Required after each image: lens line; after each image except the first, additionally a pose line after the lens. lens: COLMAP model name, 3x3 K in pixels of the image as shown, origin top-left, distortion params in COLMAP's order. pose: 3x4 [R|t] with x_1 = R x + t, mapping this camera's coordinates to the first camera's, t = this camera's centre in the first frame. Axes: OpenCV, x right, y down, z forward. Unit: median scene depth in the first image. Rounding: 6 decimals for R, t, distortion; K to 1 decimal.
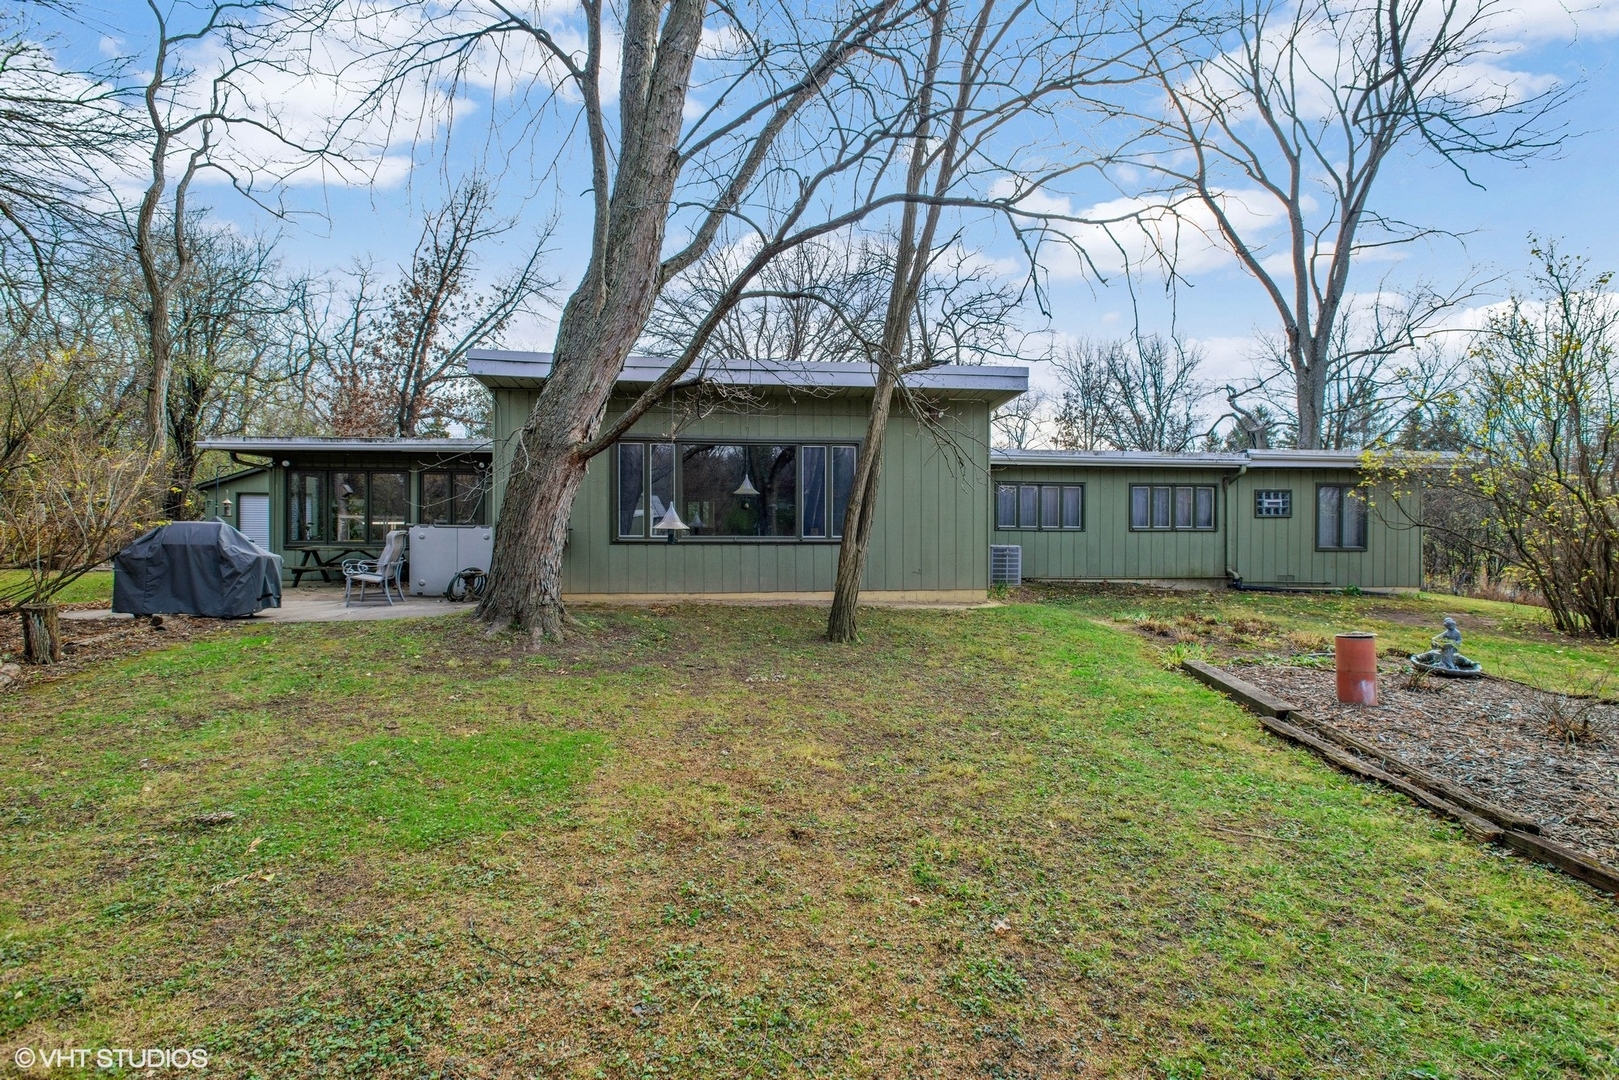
lens RADIAL K [[774.1, 0, 809.0], [0, 774.1, 538.1], [0, 0, 1]] dist [0.003877, 0.000207]
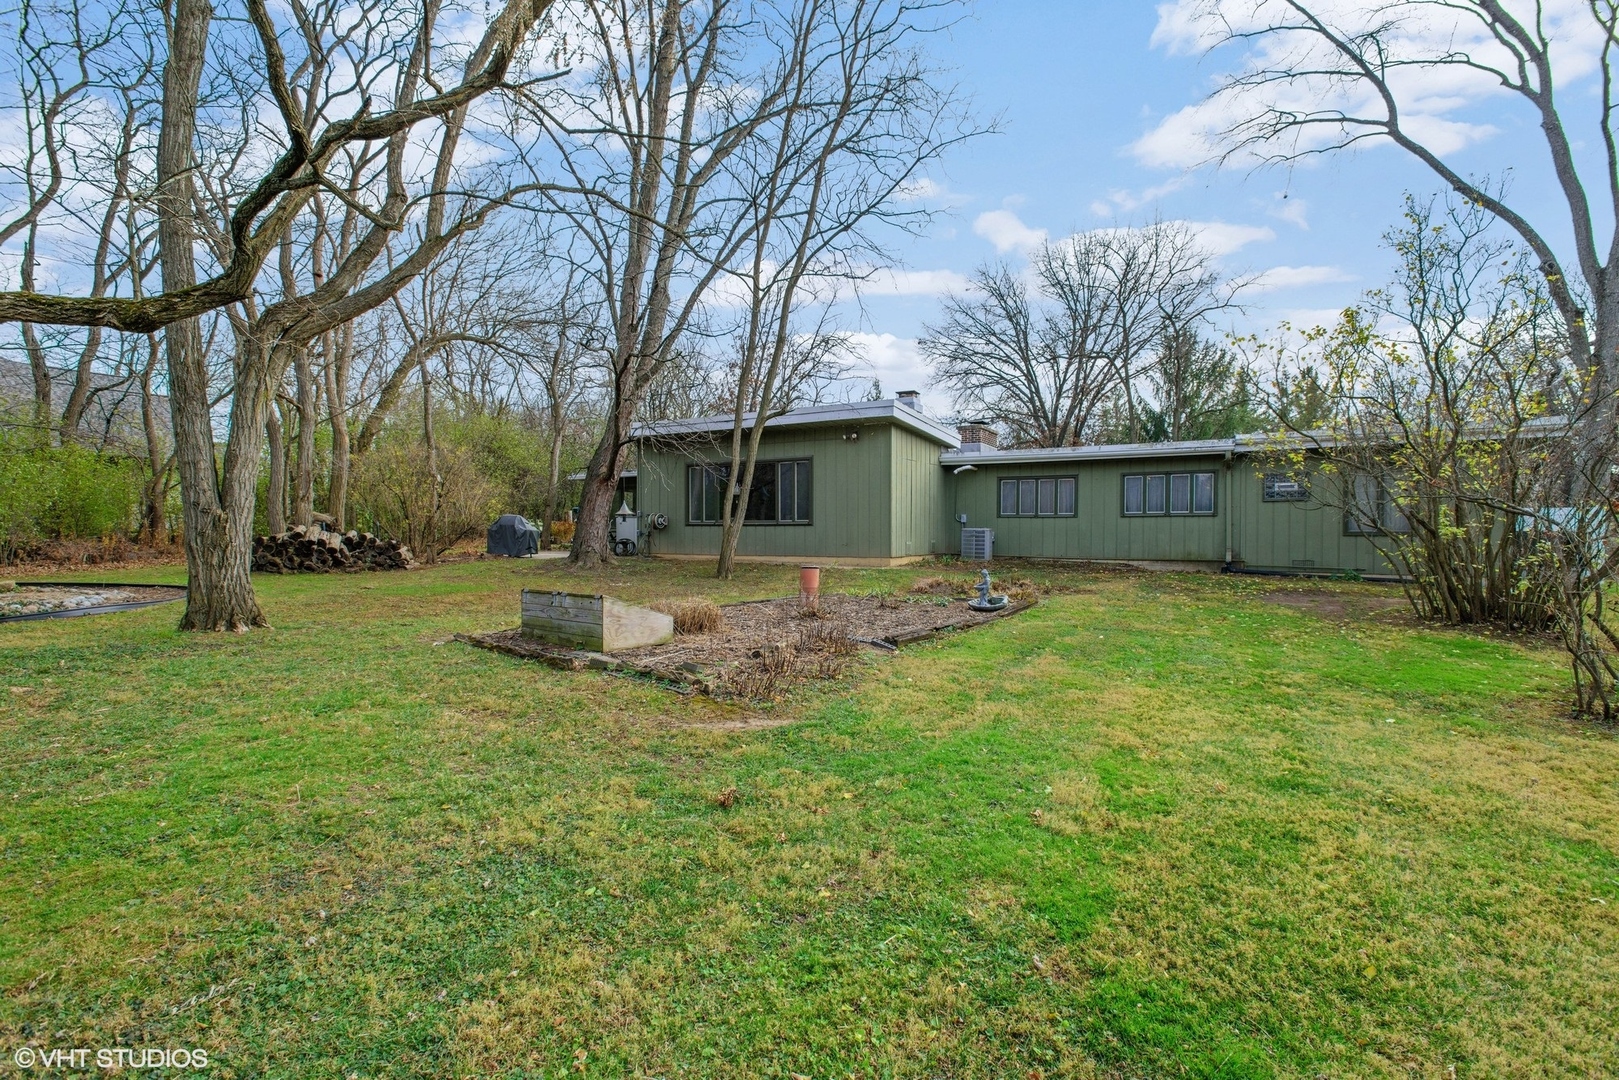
lens RADIAL K [[774.1, 0, 806.1], [0, 774.1, 529.1], [0, 0, 1]] dist [0.003877, 0.000207]
pose [[0.802949, -0.002559, -0.596042, 0.712431], [-0.006943, 0.999883, -0.013646, 0.027062], [0.596007, 0.015096, 0.802838, -0.158784]]
